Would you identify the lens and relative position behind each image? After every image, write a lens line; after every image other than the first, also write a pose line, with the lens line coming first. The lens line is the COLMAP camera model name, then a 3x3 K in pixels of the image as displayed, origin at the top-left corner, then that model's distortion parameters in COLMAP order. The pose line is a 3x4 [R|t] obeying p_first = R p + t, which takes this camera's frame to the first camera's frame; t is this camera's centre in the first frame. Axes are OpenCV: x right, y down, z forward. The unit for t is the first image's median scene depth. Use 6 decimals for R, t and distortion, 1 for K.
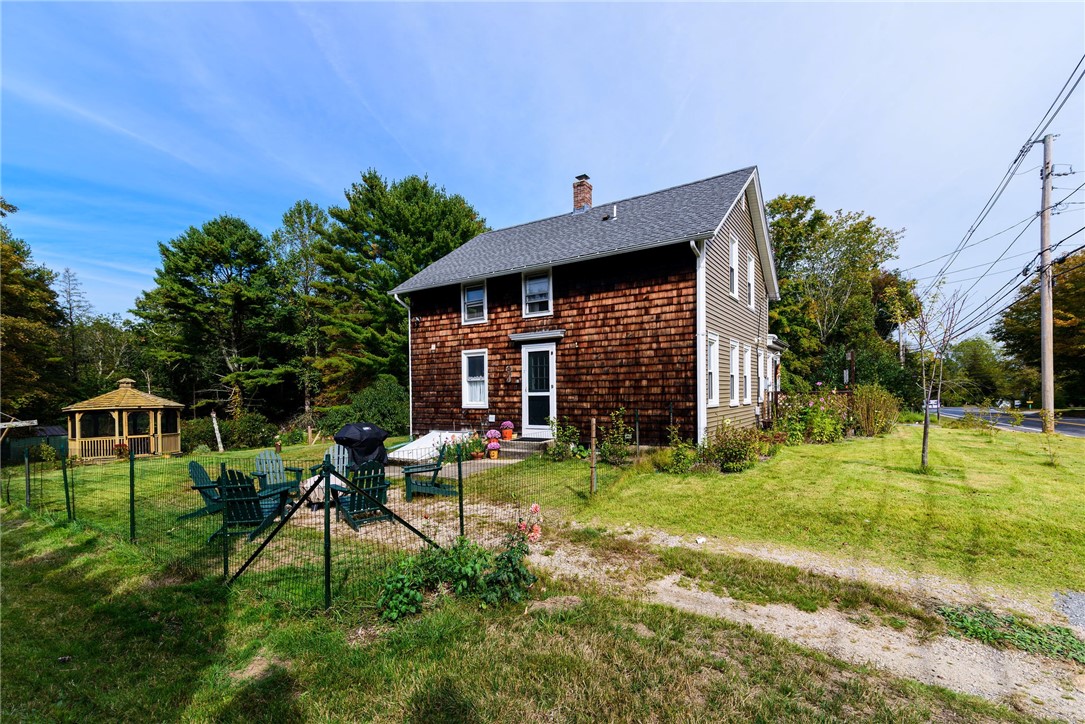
lens RADIAL K [[496.1, 0, 544.4], [0, 496.1, 395.1], [0, 0, 1]] dist [0.019209, -0.002489]
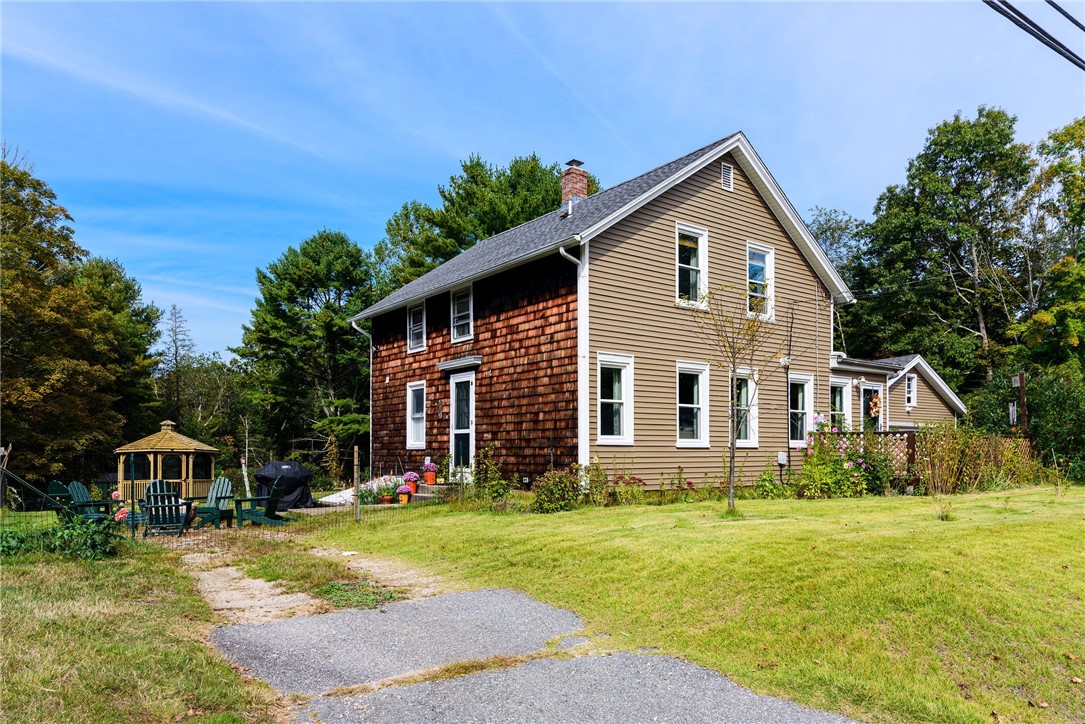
lens RADIAL K [[738.8, 0, 537.0], [0, 738.8, 438.6], [0, 0, 1]] dist [0.004716, 0.006558]
pose [[0.940959, 0.005923, -0.338469, 0.322389], [-0.012929, 0.999746, -0.018448, 0.019006], [0.338274, 0.021735, 0.940797, -0.091825]]
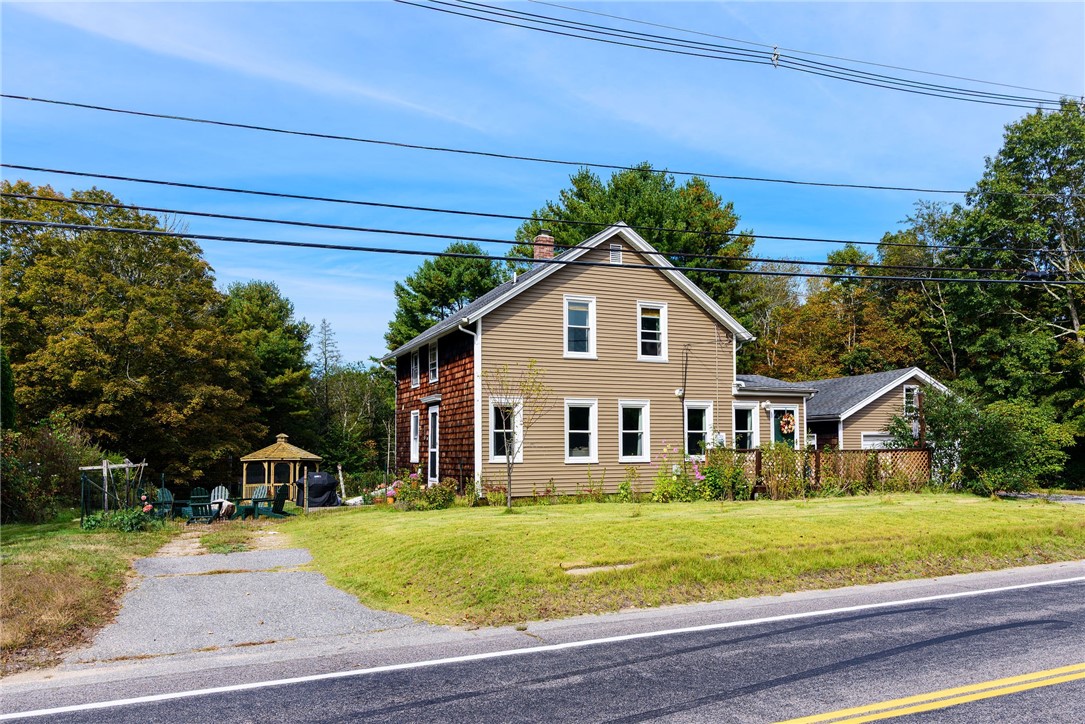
lens RADIAL K [[814.3, 0, 575.2], [0, 814.3, 404.5], [0, 0, 1]] dist [-0.000668, 0.000396]
pose [[0.856253, -0.021984, -0.516089, 0.732289], [-0.006598, 0.998547, -0.053481, -0.005496], [0.516515, 0.049198, 0.854864, -0.255939]]
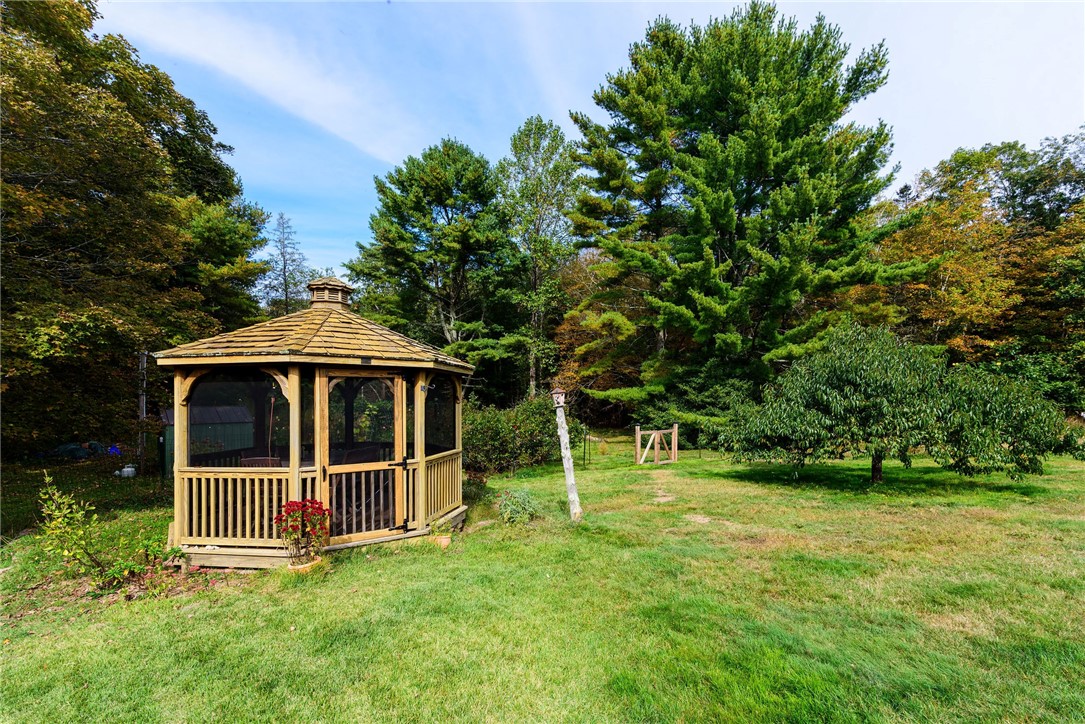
lens RADIAL K [[516.3, 0, 562.9], [0, 516.3, 395.7], [0, 0, 1]] dist [0.034057, 0.000525]
pose [[0.957956, 0.032462, -0.285072, -0.617603], [-0.026536, 0.999344, 0.024626, 0.032664], [0.285684, -0.016026, 0.958190, 0.752993]]
